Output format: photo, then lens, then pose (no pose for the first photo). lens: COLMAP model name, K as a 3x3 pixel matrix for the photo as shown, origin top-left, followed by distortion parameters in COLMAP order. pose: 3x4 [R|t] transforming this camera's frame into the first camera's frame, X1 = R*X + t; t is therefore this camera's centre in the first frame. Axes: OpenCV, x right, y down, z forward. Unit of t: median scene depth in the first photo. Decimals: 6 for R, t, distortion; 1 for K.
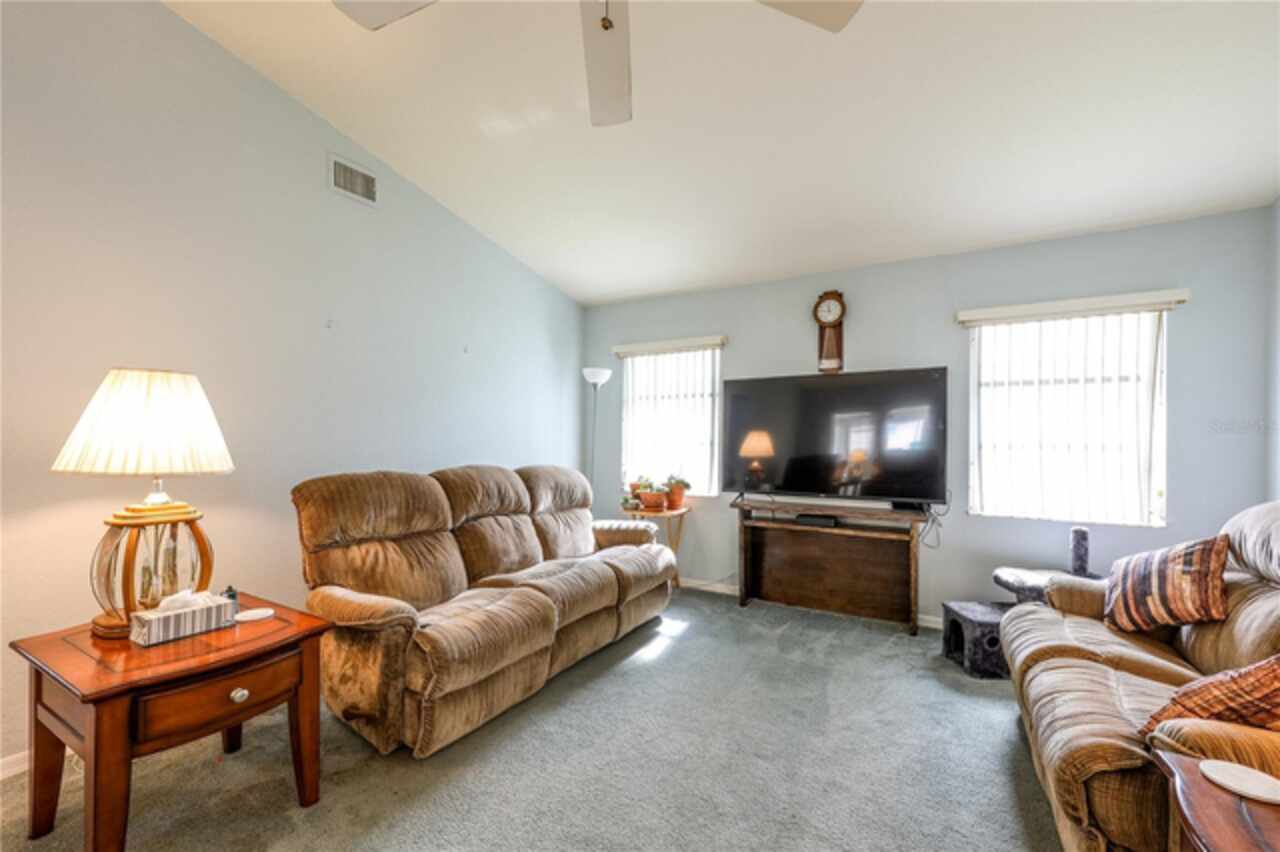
lens RADIAL K [[539.7, 0, 621.5], [0, 539.7, 440.7], [0, 0, 1]] dist [-0.001546, -0.000136]
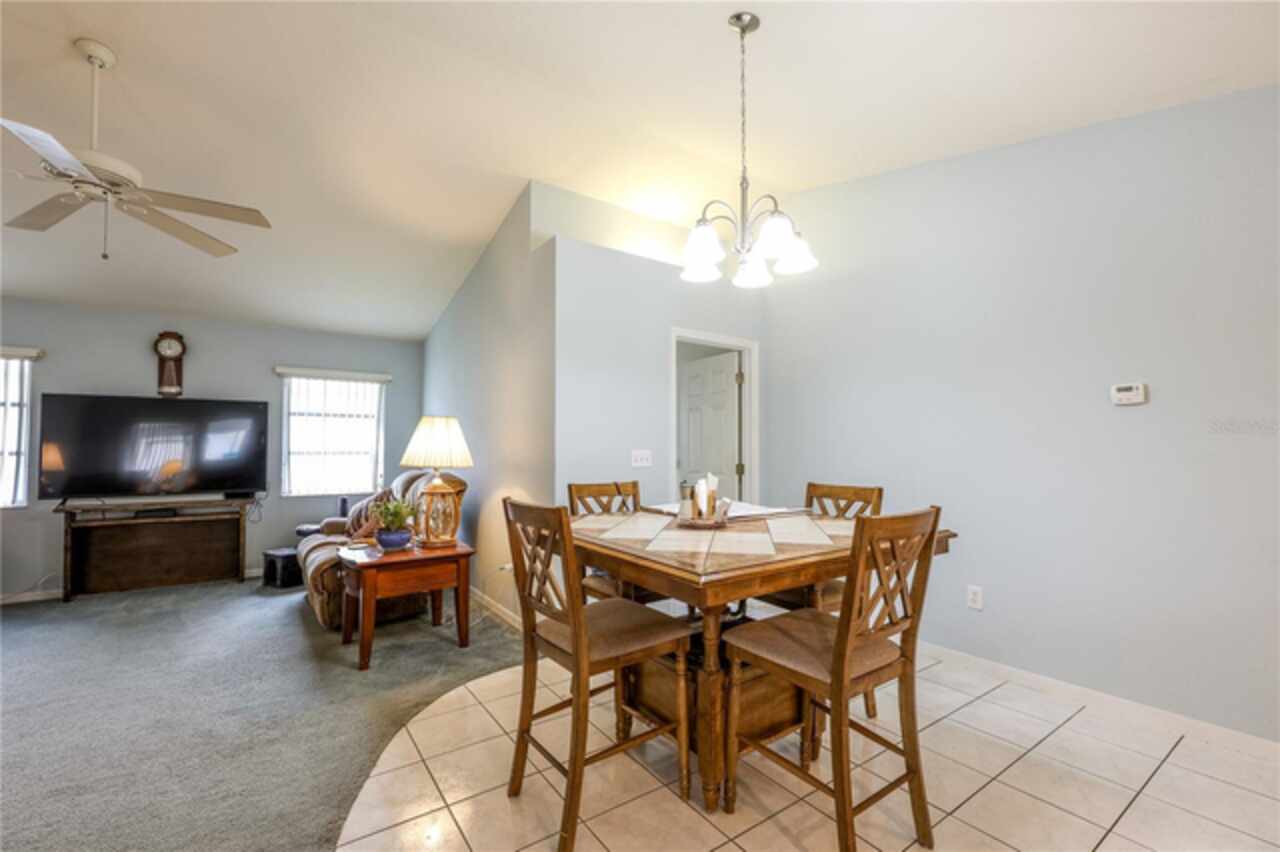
lens RADIAL K [[534.7, 0, 662.2], [0, 534.7, 434.5], [0, 0, 1]] dist [-0.005789, 0.000097]
pose [[0.377911, 0.021267, 0.925597, -0.379301], [0.006126, 0.999657, -0.025470, 0.002091], [-0.925821, 0.015295, 0.377651, -0.618847]]
